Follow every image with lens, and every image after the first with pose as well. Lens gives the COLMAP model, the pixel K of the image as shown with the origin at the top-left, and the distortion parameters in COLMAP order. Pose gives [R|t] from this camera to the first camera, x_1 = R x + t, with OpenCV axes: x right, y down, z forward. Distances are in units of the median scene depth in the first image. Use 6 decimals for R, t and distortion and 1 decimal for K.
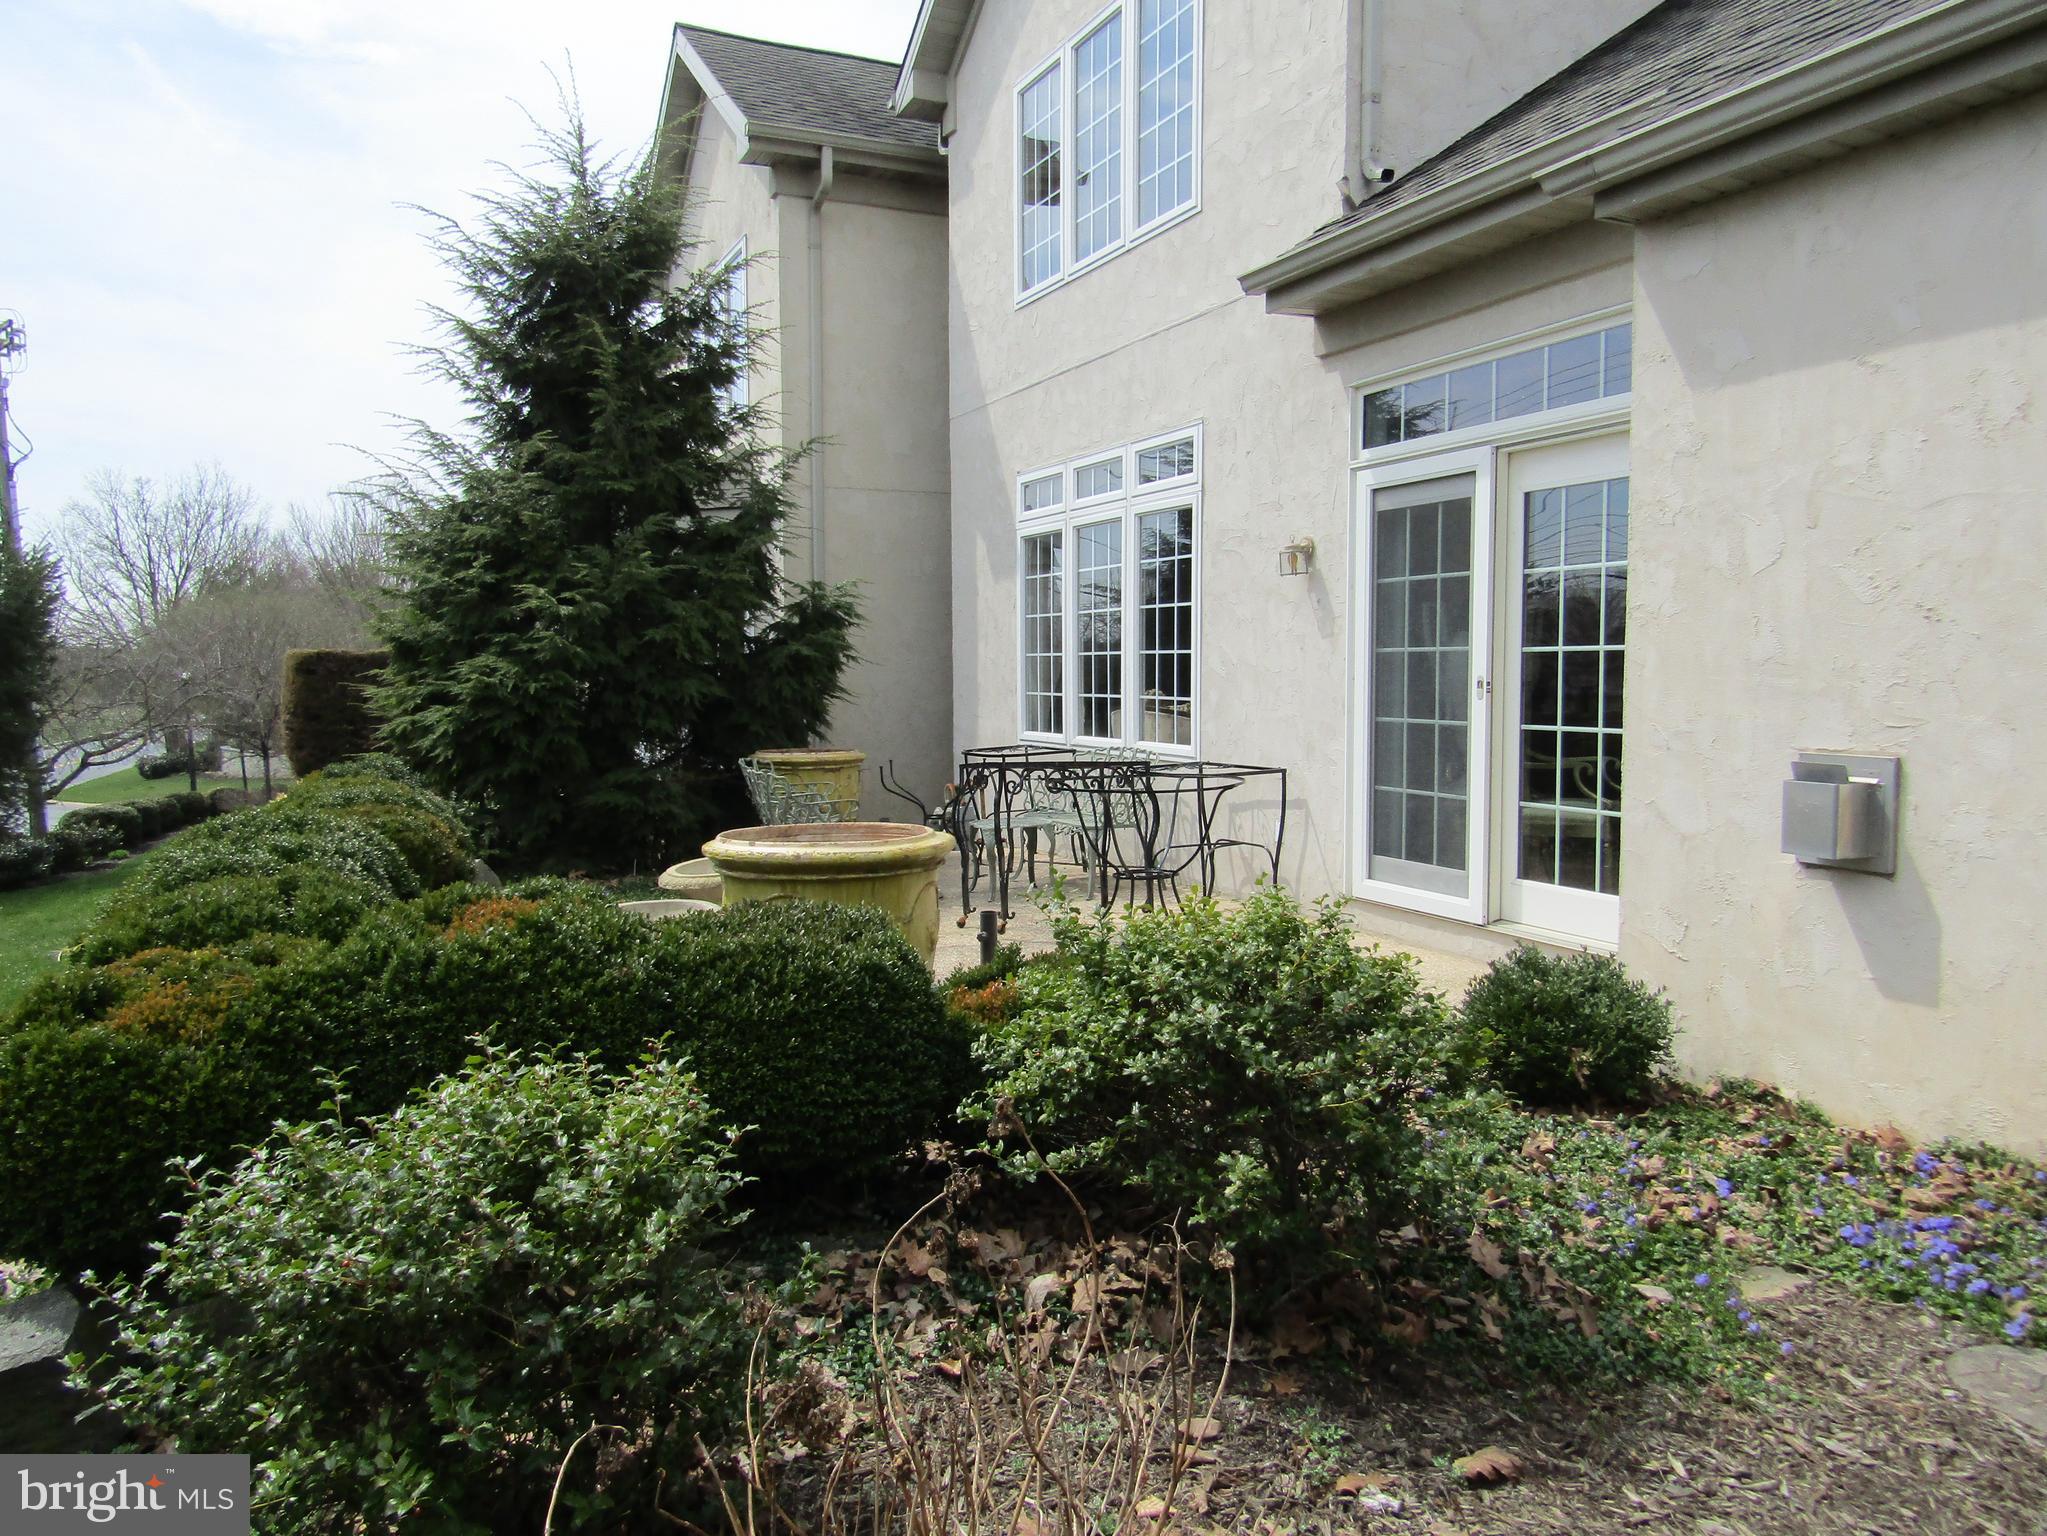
lens RADIAL K [[1461.5, 0, 1023.5], [0, 1461.5, 768.0], [0, 0, 1]] dist [-0.001918, 0.003312]
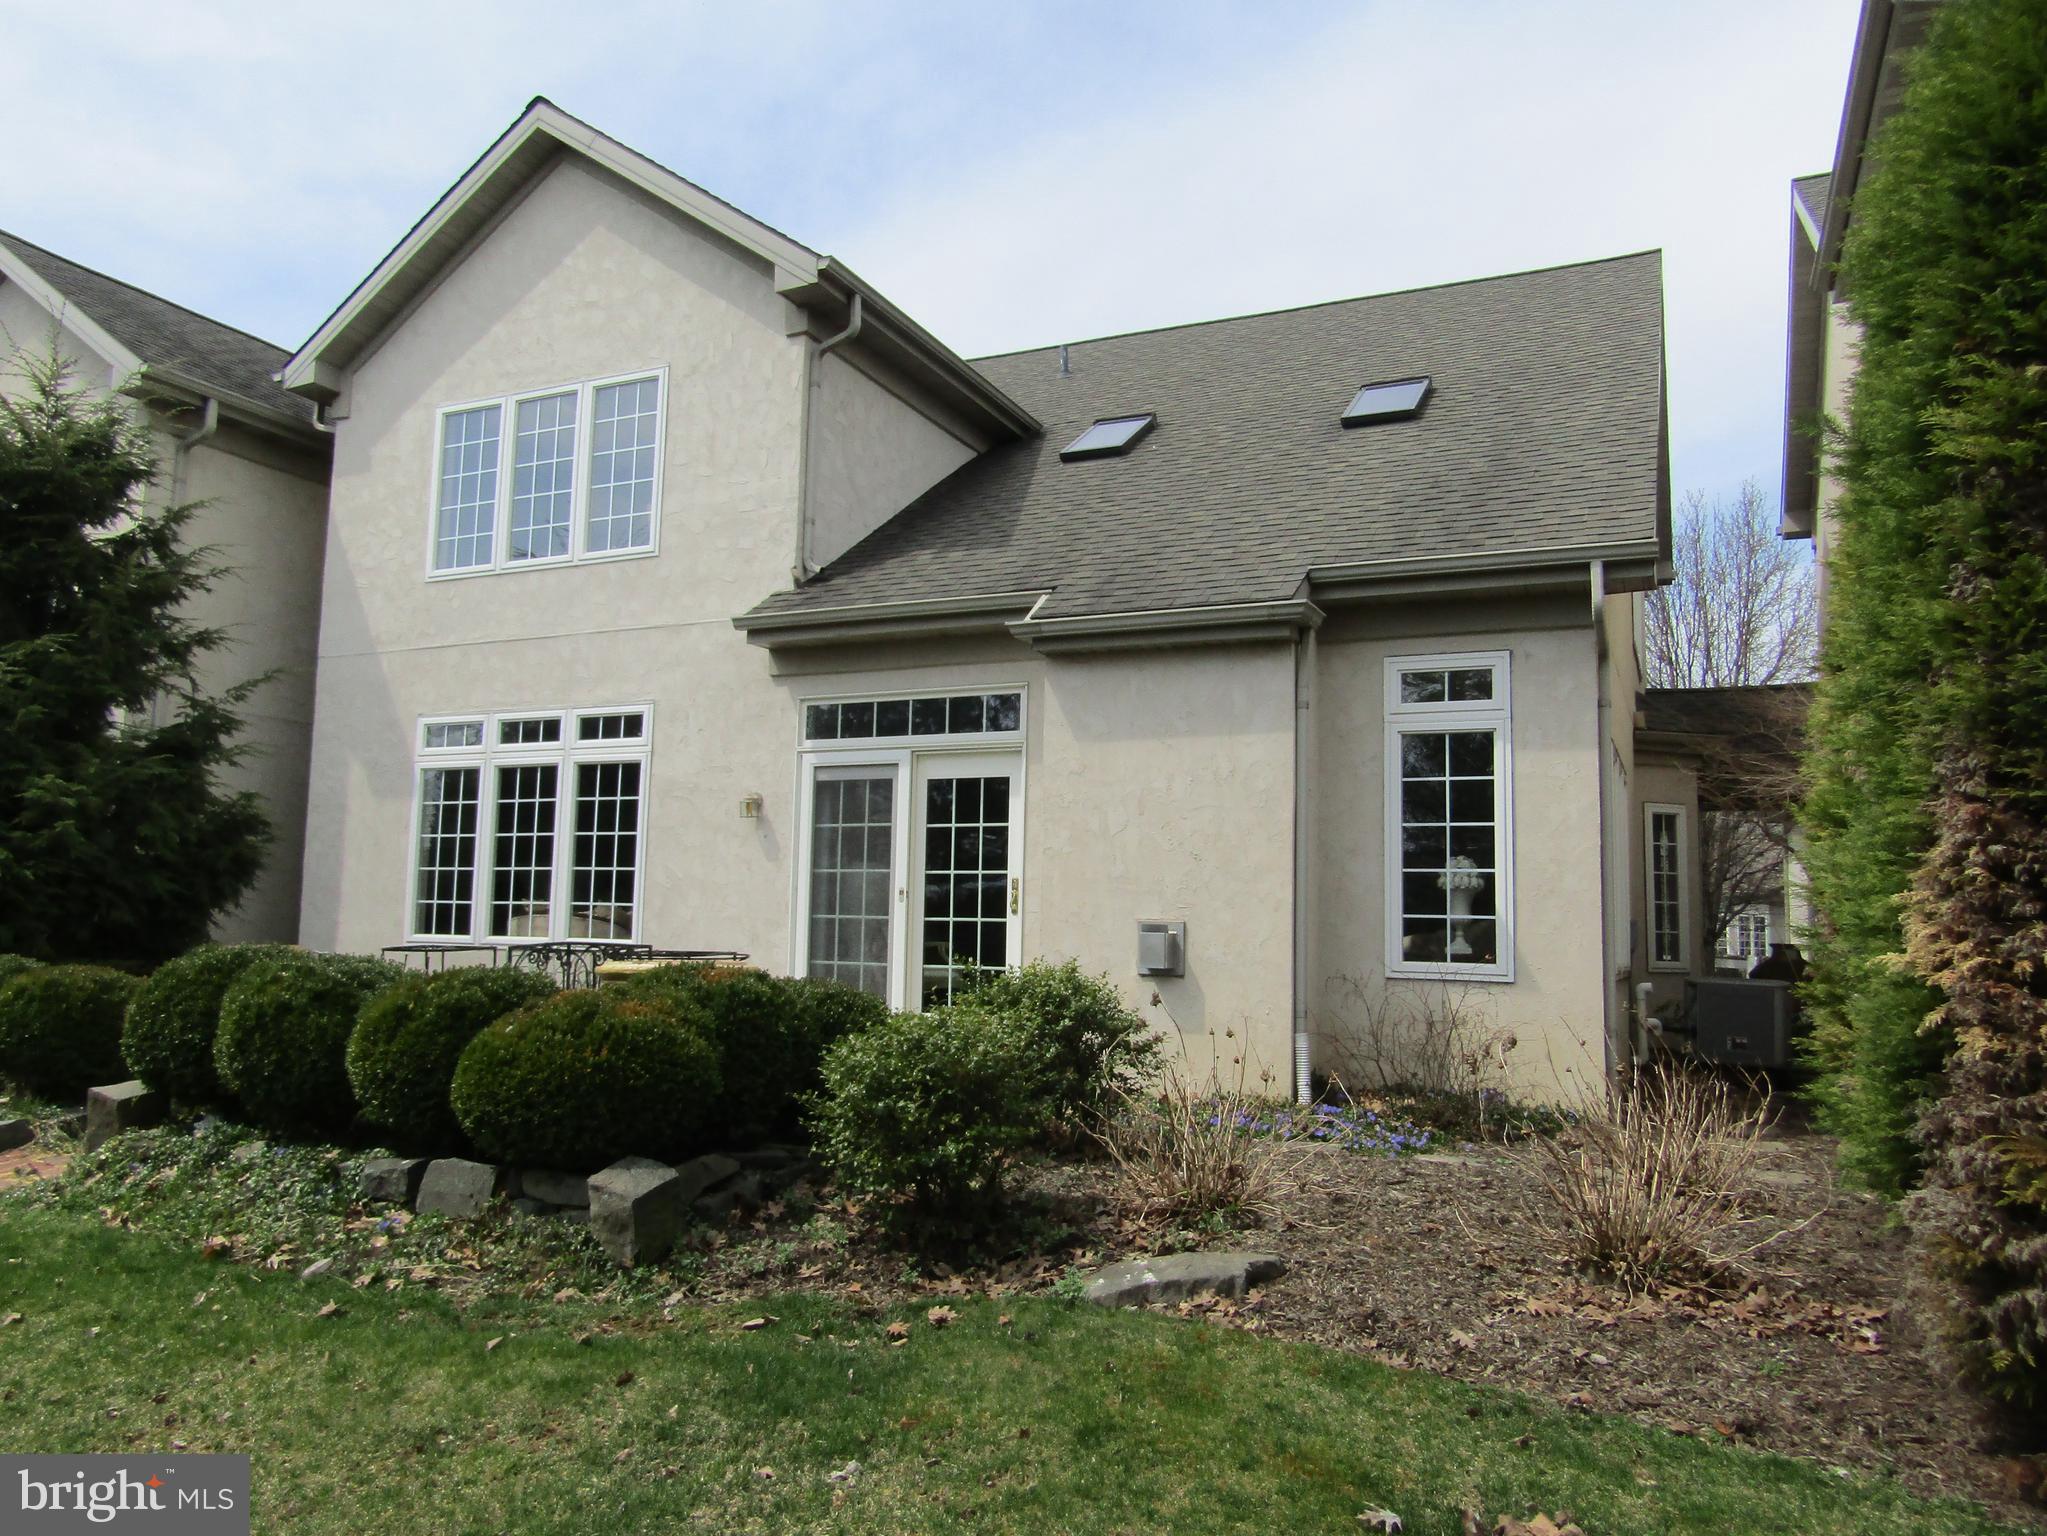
lens RADIAL K [[1461.5, 0, 1023.5], [0, 1461.5, 768.0], [0, 0, 1]] dist [-0.001918, 0.003312]
pose [[0.769293, 0.092628, 0.632145, -0.563784], [0.018901, 0.985702, -0.167437, 0.072778], [-0.638616, 0.140756, 0.756543, -0.304980]]
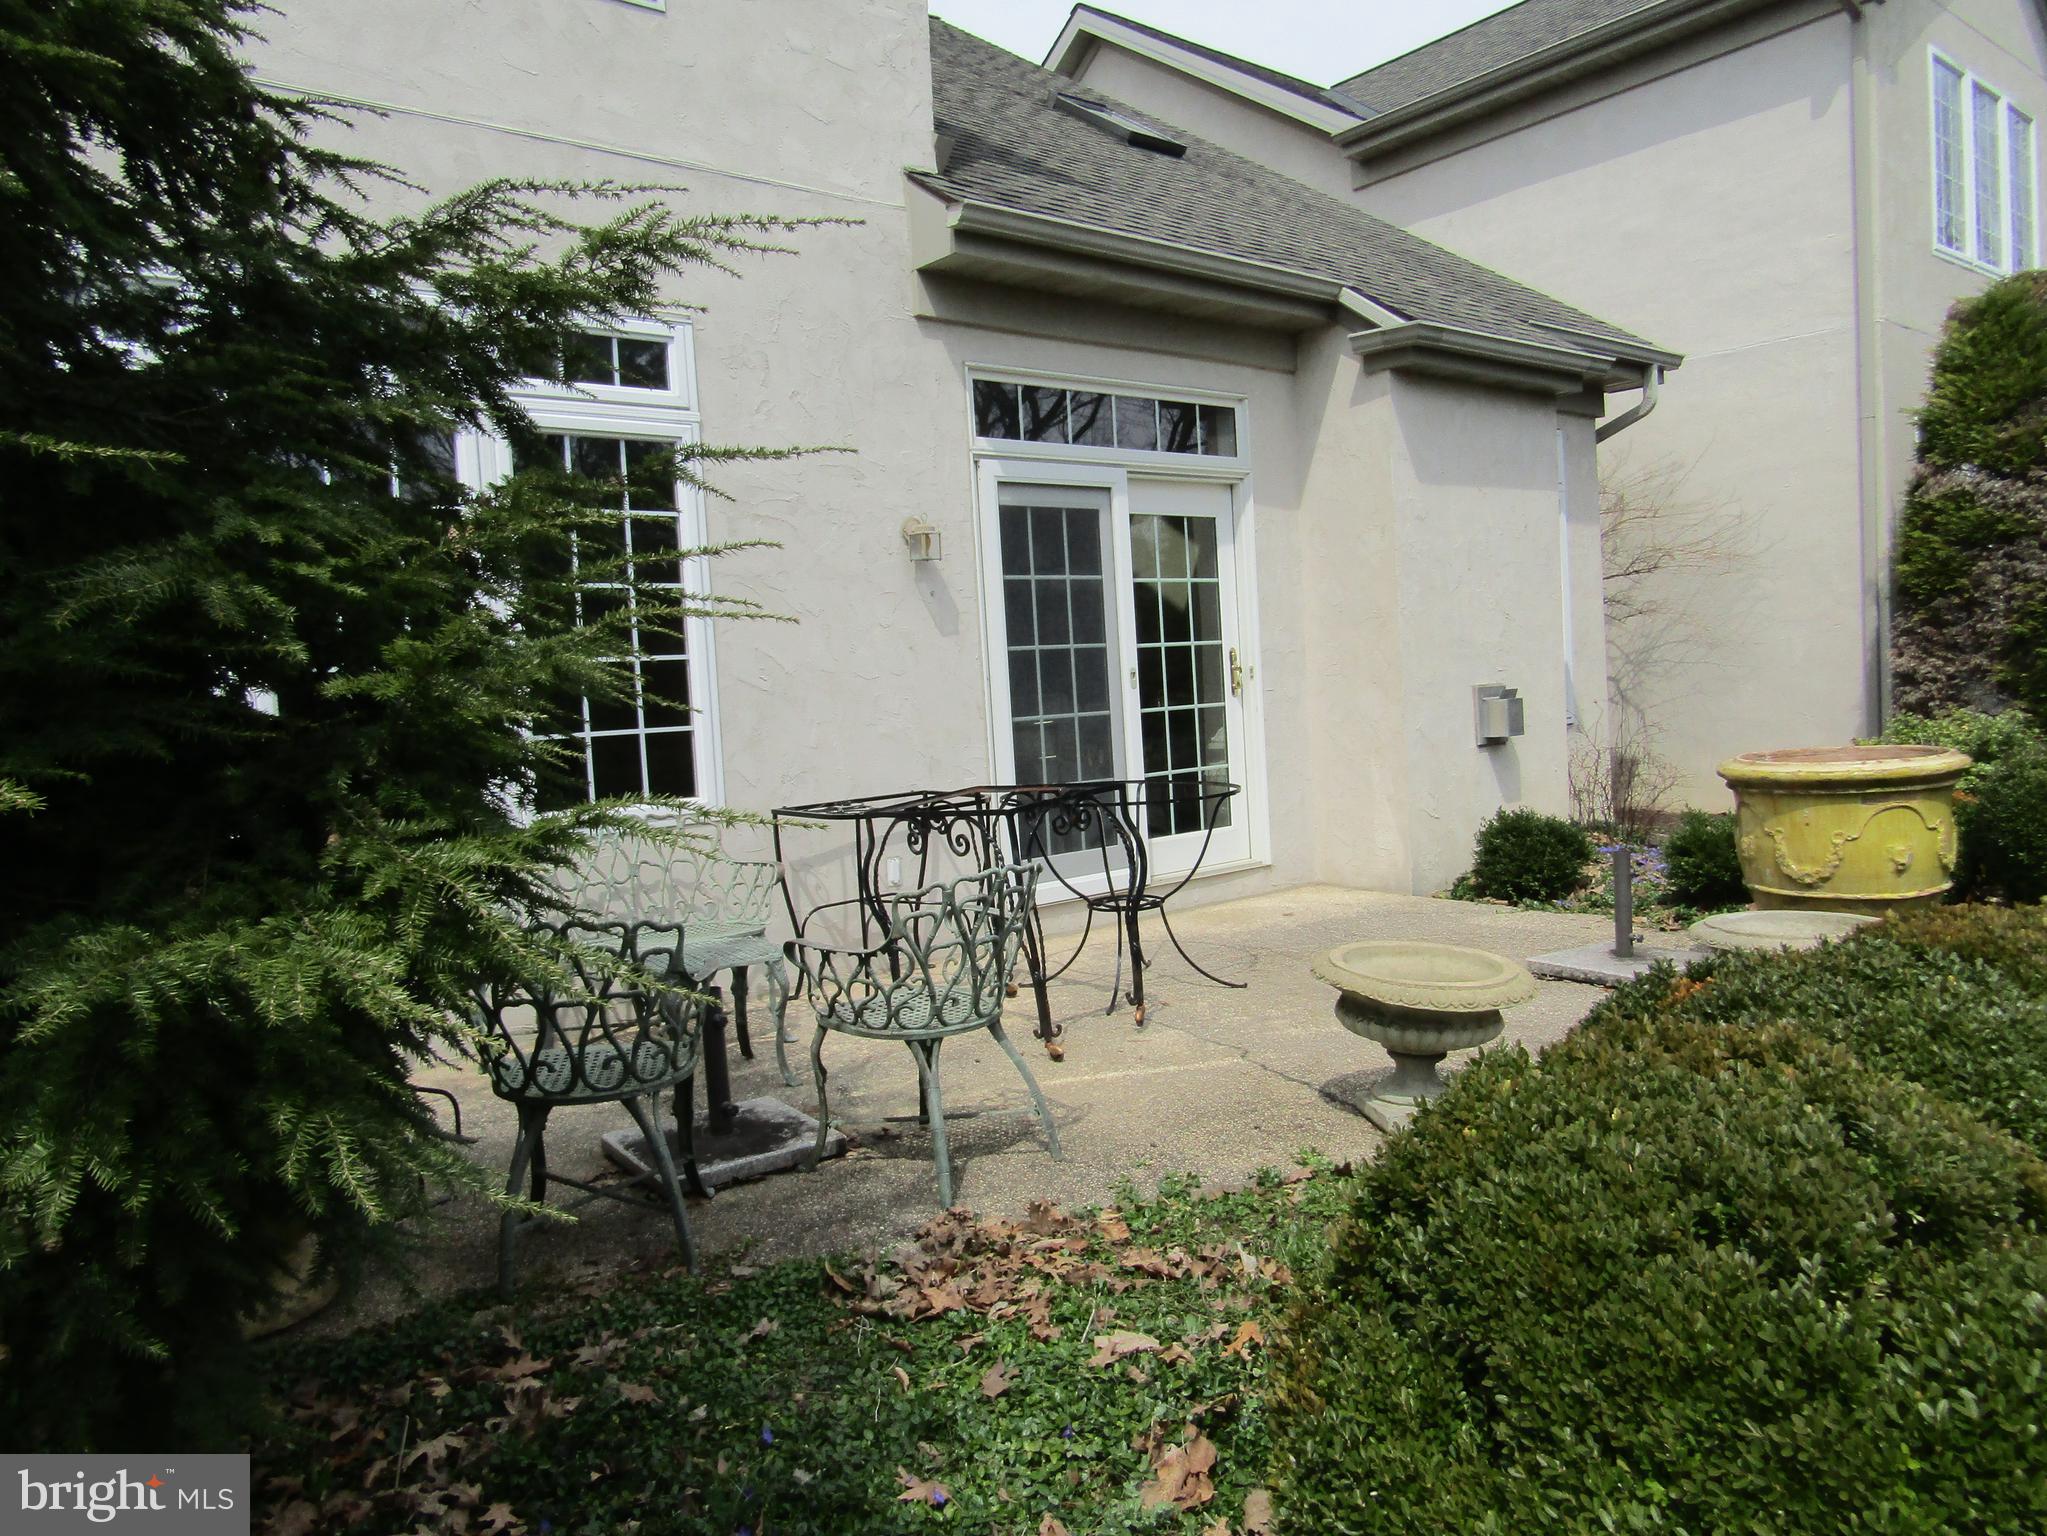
lens RADIAL K [[1461.5, 0, 1023.5], [0, 1461.5, 768.0], [0, 0, 1]] dist [-0.001918, 0.003312]
pose [[-0.268276, -0.033621, 0.962755, -0.693358], [0.126640, 0.989487, 0.069843, -0.069035], [-0.954982, 0.140661, -0.261197, 1.255899]]
